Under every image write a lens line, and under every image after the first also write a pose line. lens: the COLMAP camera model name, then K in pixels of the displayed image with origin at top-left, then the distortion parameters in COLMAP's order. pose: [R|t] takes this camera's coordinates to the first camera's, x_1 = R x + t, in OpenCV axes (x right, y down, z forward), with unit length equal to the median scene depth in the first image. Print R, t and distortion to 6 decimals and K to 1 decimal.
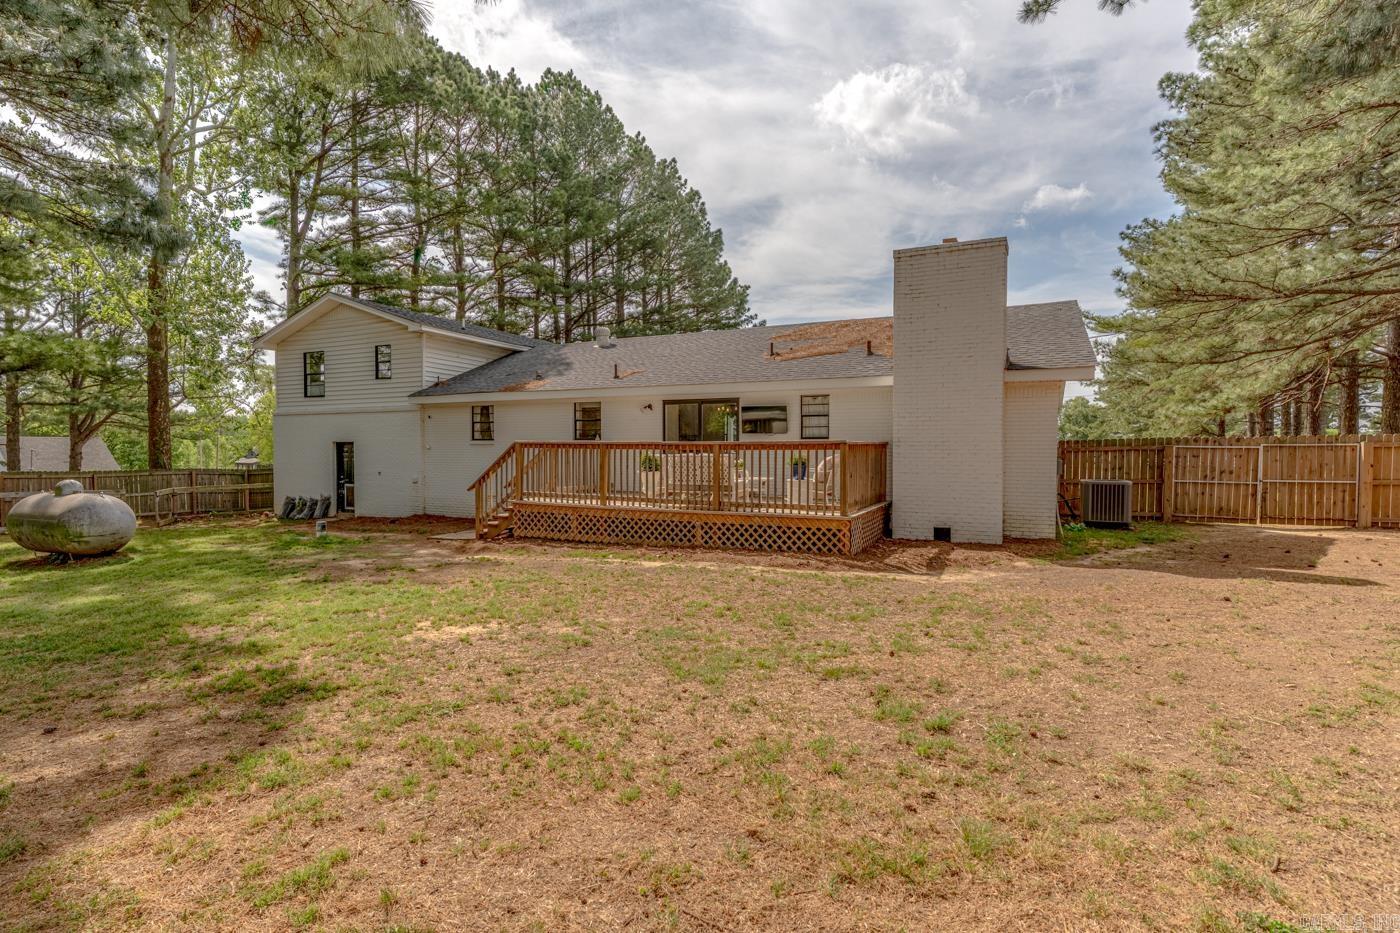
lens RADIAL K [[735.4, 0, 700.0], [0, 735.4, 466.5], [0, 0, 1]] dist [-0.000186, -0.000213]
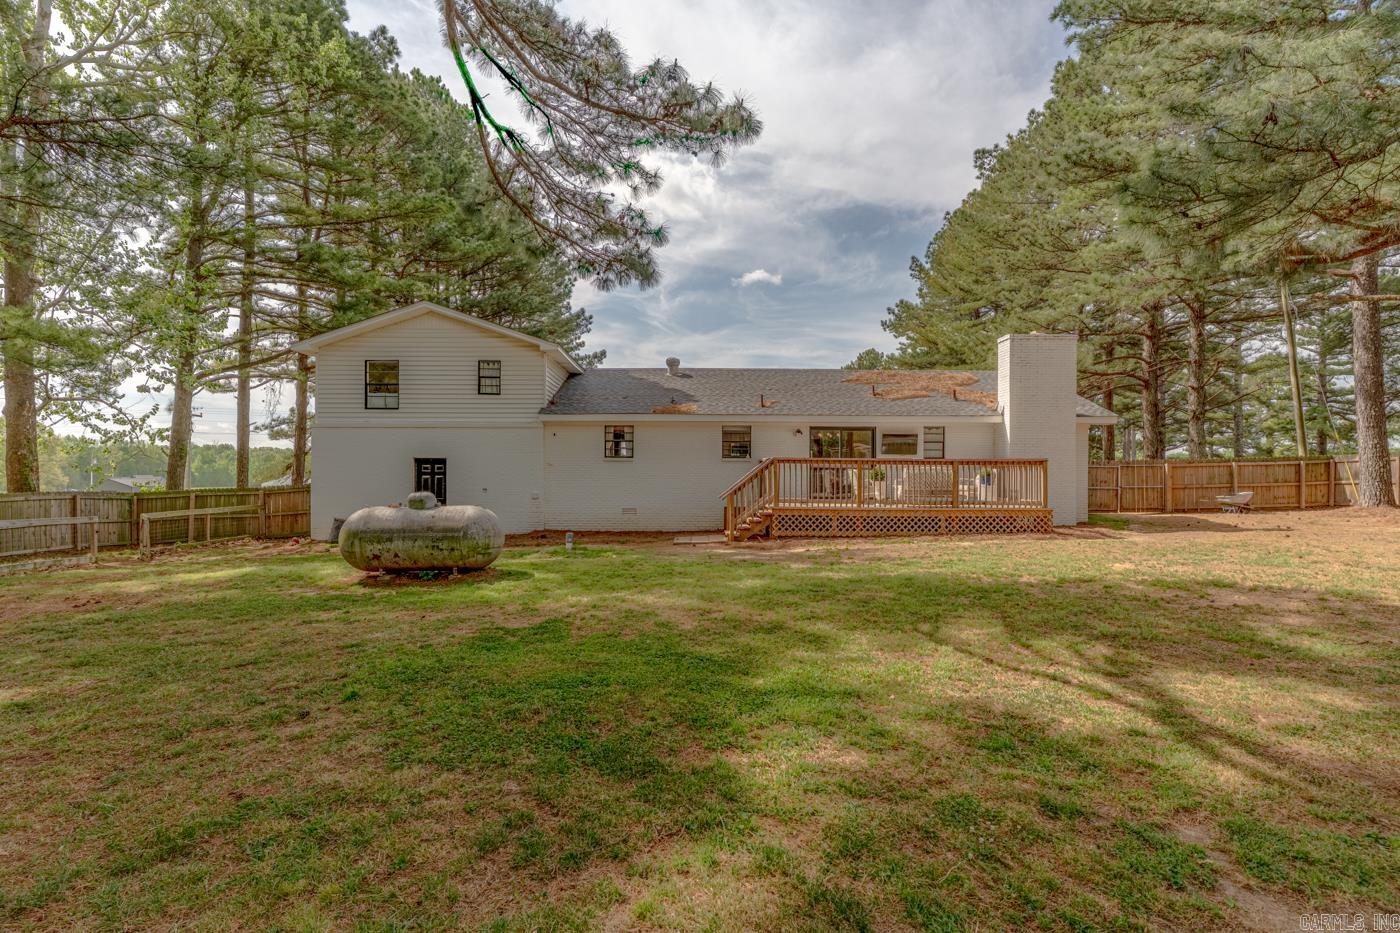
lens RADIAL K [[735.4, 0, 700.0], [0, 735.4, 466.5], [0, 0, 1]] dist [-0.000186, -0.000213]
pose [[0.874566, 0.005826, 0.484872, -0.854372], [0.012019, 0.999360, -0.033687, 0.017864], [-0.484758, 0.035289, 0.873936, 0.005725]]
